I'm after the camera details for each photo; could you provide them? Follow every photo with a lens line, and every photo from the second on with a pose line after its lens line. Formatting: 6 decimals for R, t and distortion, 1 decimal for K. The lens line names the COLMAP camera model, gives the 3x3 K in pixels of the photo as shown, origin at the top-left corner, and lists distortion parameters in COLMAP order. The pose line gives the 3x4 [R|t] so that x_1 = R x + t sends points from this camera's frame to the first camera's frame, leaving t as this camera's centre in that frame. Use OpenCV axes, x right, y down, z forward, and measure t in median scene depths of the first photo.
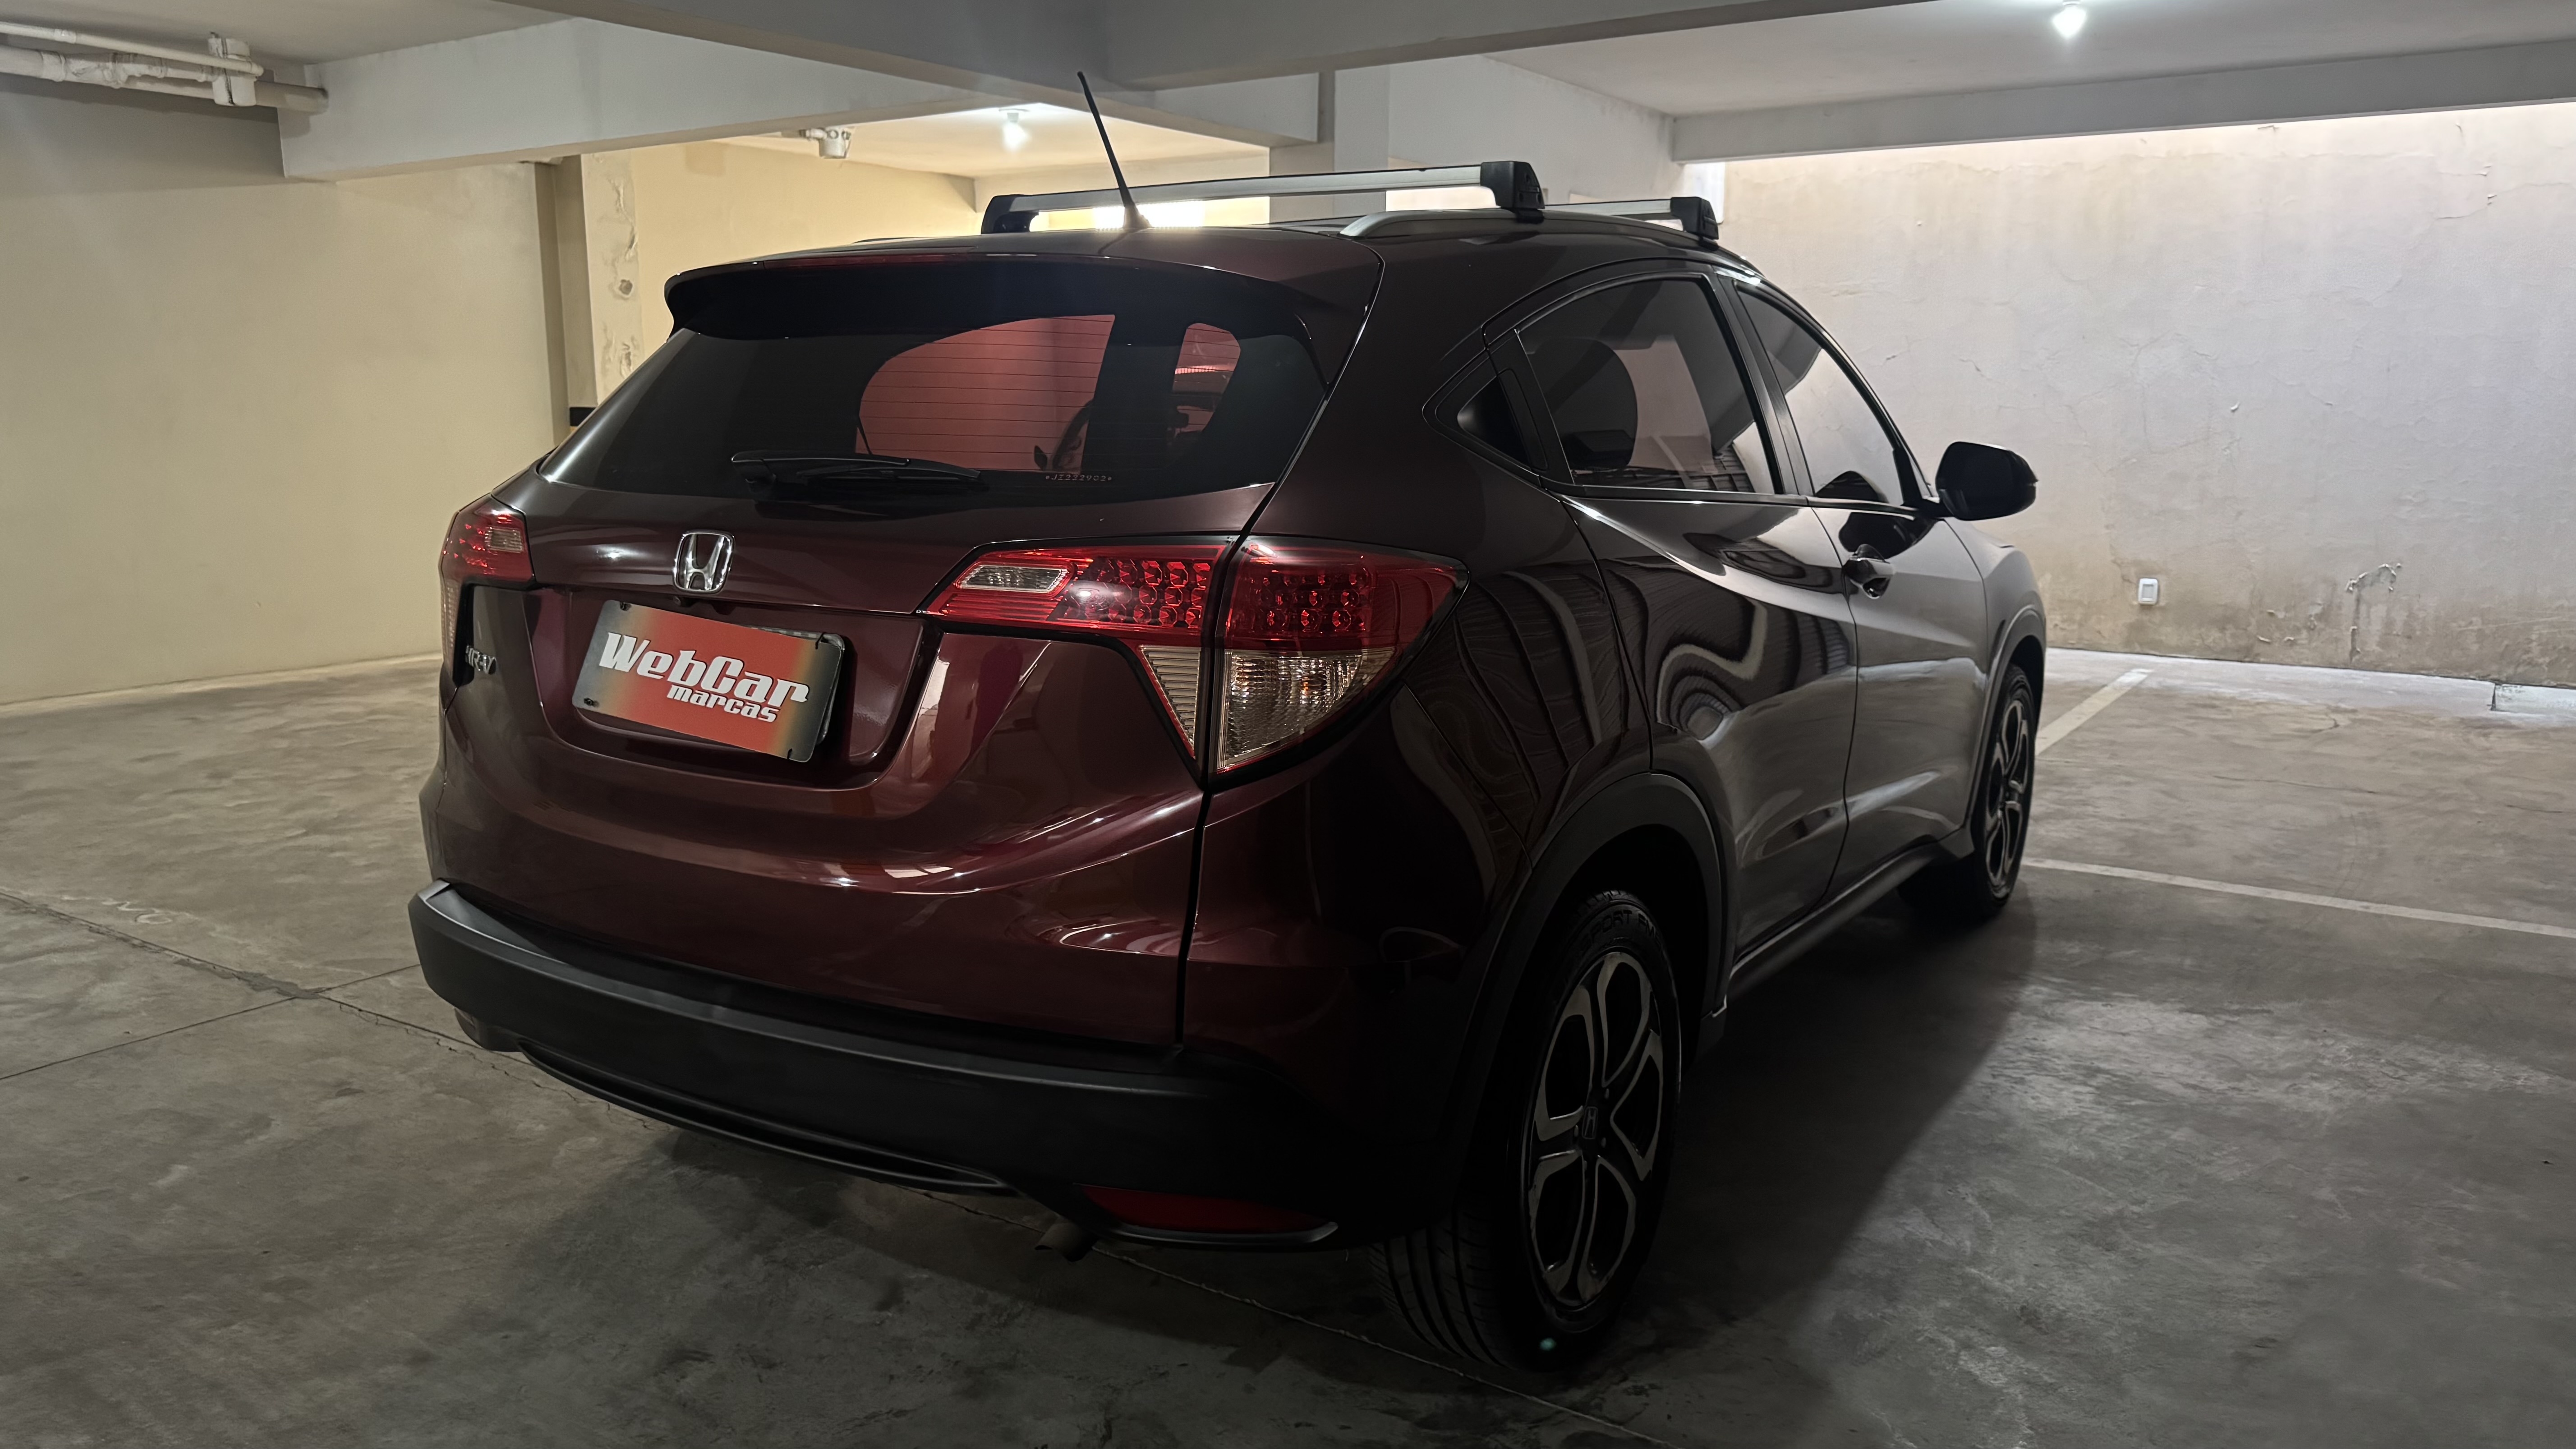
lens RADIAL K [[1854.6, 0, 1288.0], [0, 1854.6, 724.5], [0, 0, 1]] dist [0.066117, -0.109189]
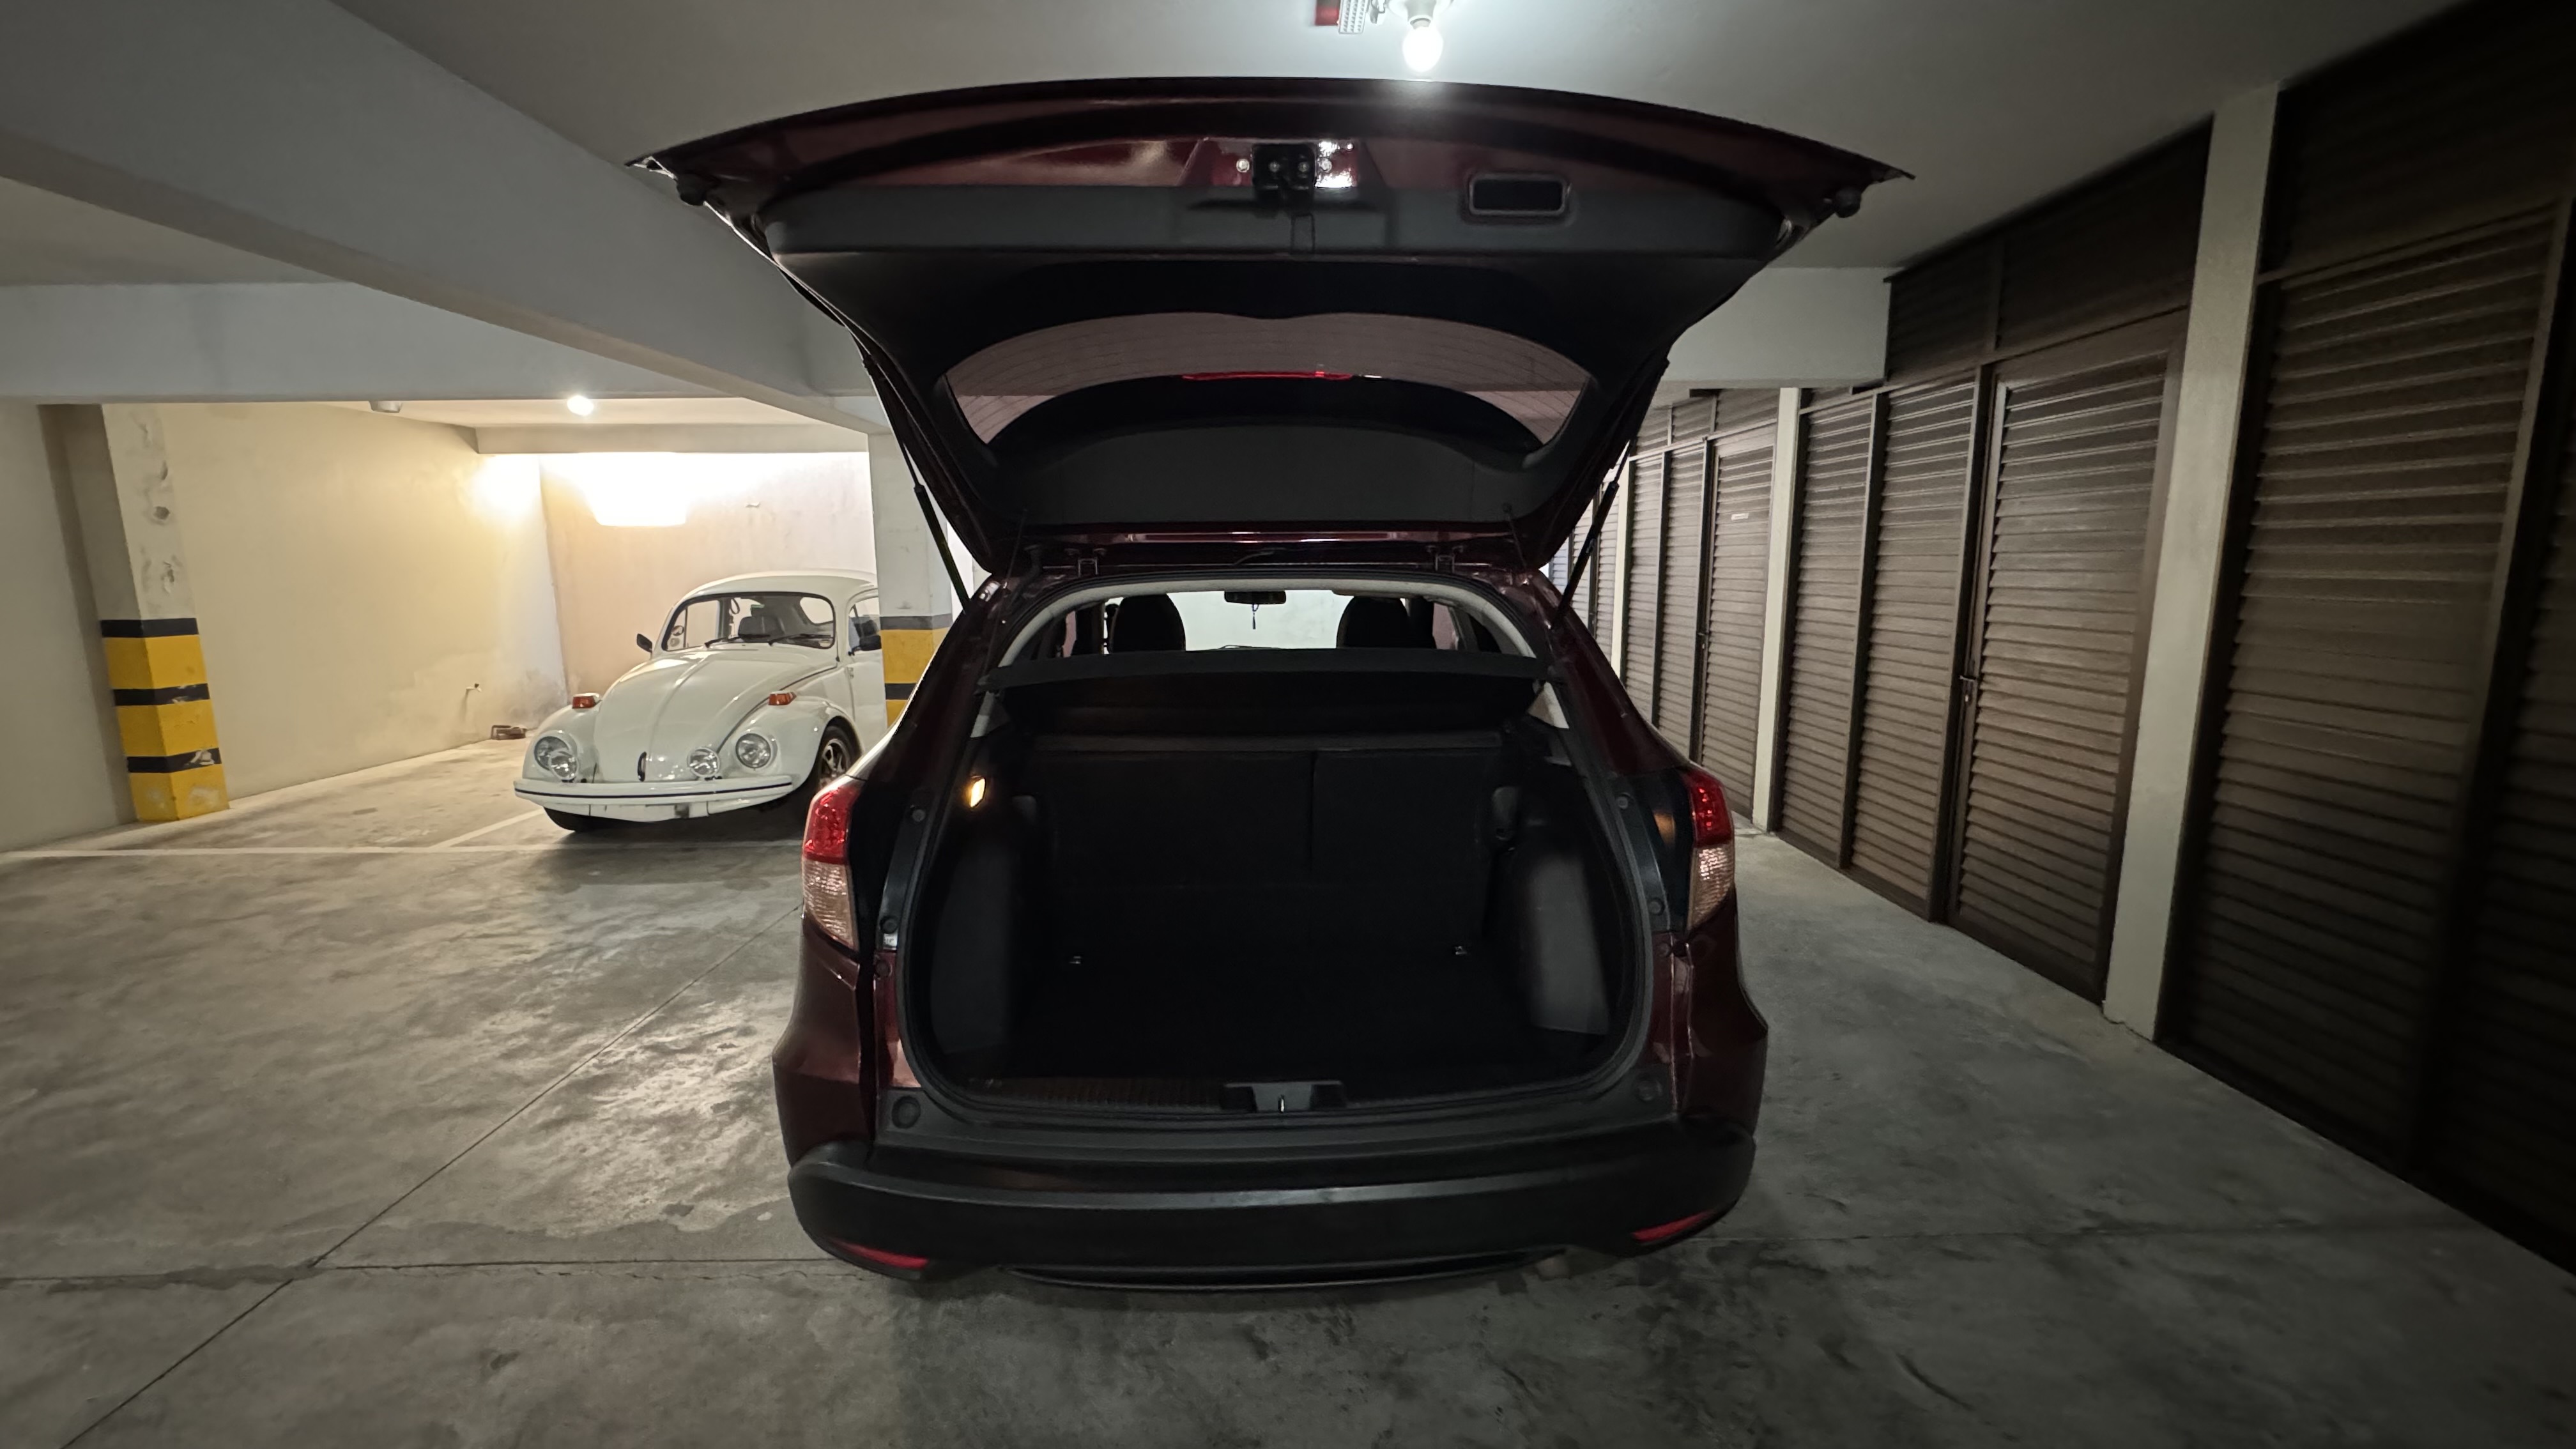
lens RADIAL K [[1021.2, 0, 1288.0], [0, 1021.2, 724.5], [0, 0, 1]] dist [-0.001940, -0.000382]
pose [[0.813184, -0.100175, 0.573321, -0.415750], [0.109844, 0.993789, 0.017841, -0.105593], [-0.571547, 0.048468, 0.819136, 0.269773]]
